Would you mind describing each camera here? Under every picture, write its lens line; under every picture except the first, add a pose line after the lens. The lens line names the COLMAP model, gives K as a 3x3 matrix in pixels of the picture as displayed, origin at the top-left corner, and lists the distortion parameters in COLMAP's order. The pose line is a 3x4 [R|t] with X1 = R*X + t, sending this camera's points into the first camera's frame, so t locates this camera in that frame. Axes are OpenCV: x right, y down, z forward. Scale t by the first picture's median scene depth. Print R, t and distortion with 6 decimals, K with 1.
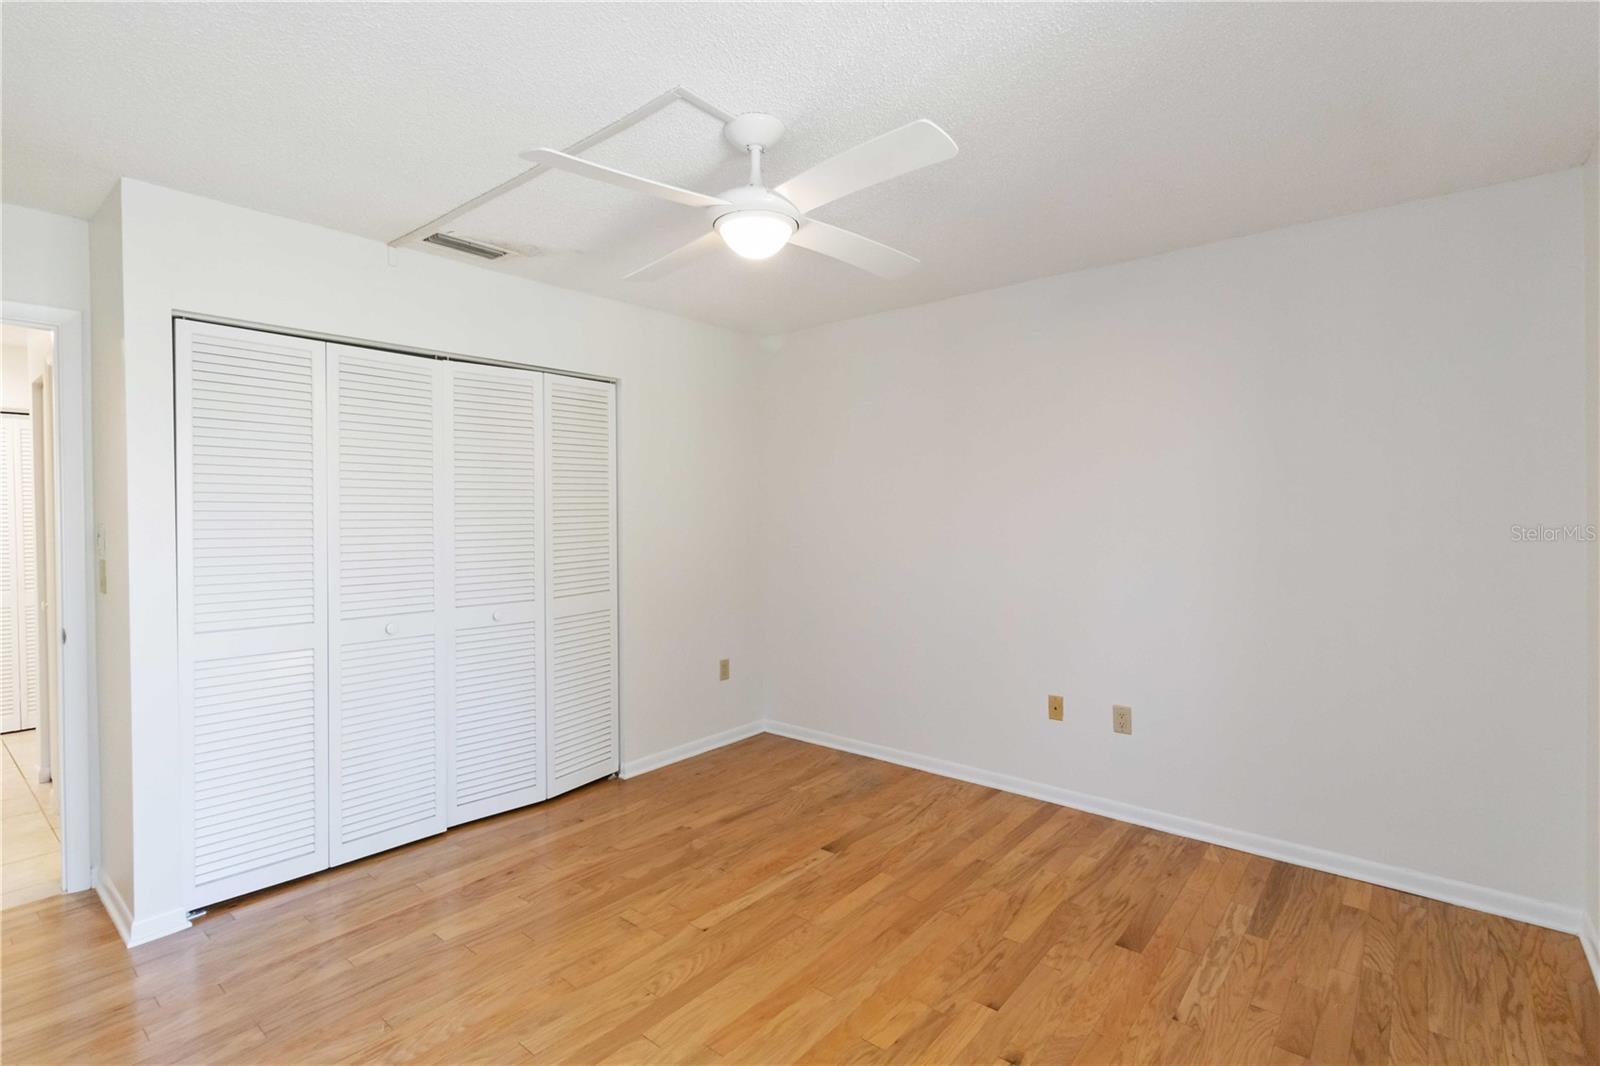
lens RADIAL K [[774.7, 0, 810.9], [0, 774.7, 520.9], [0, 0, 1]] dist [0.000888, 0.000356]
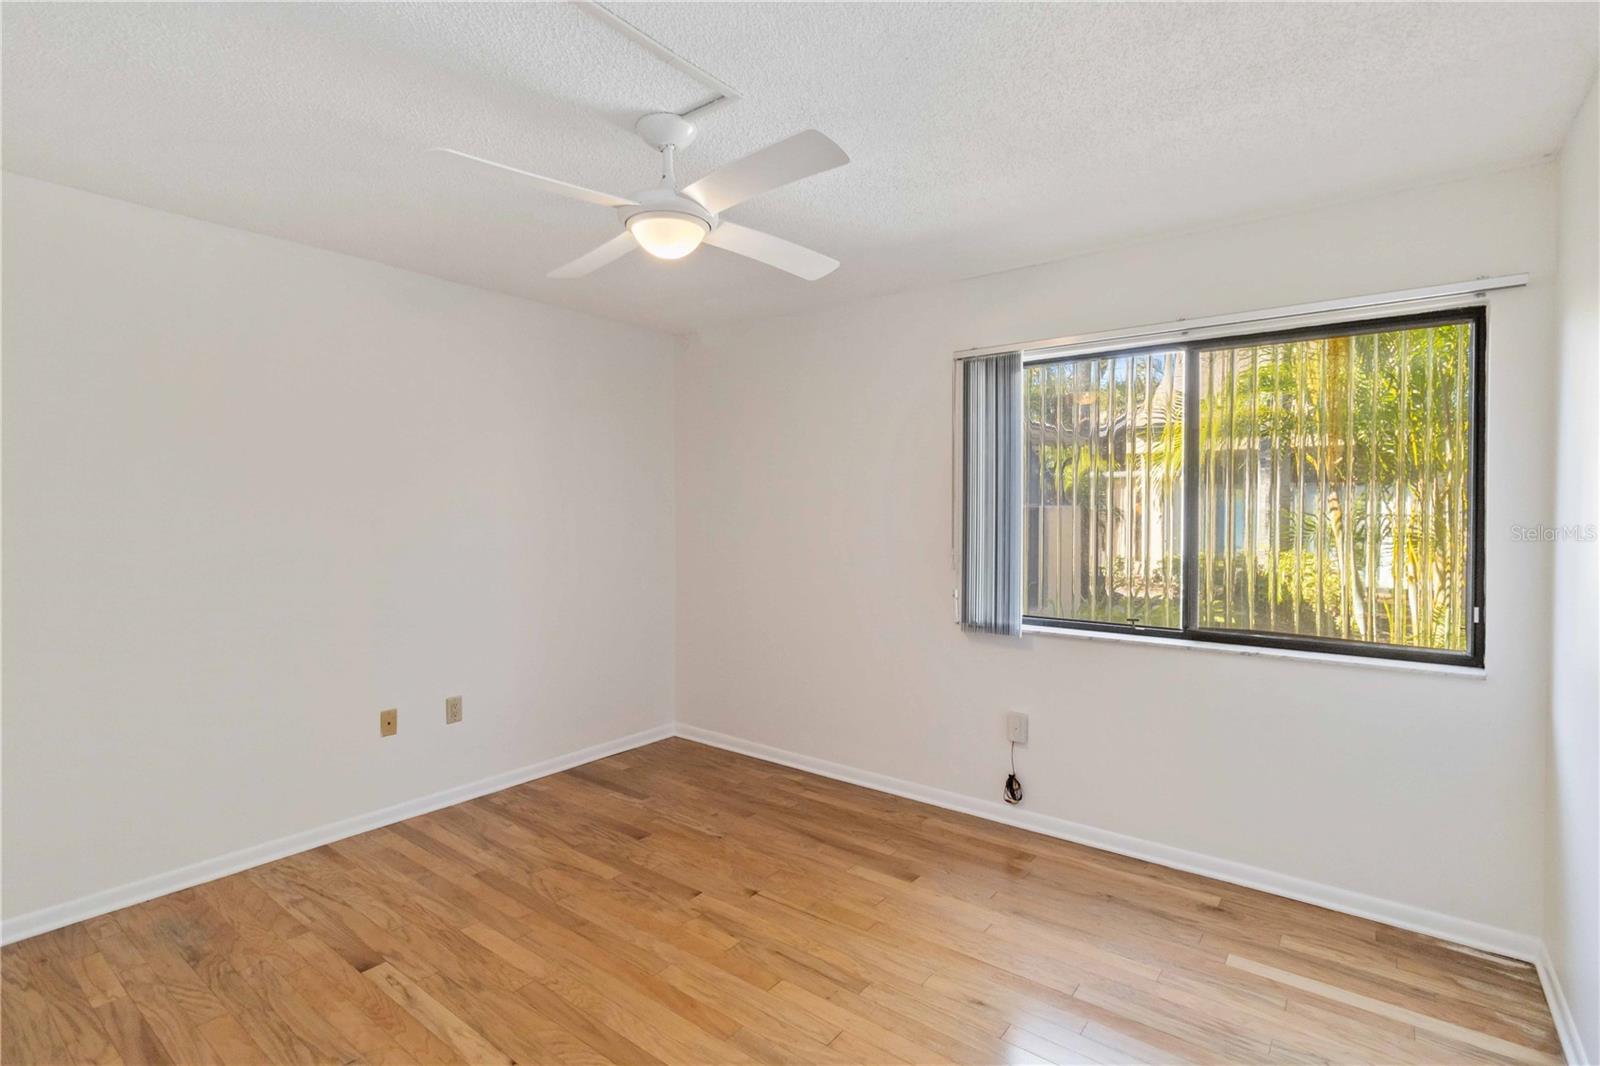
lens RADIAL K [[774.7, 0, 810.9], [0, 774.7, 520.9], [0, 0, 1]] dist [0.000888, 0.000356]
pose [[-0.056322, -0.011497, 0.998346, -0.802210], [0.015172, 0.999808, 0.012370, -0.013841], [-0.998297, 0.015843, -0.056137, 0.647108]]
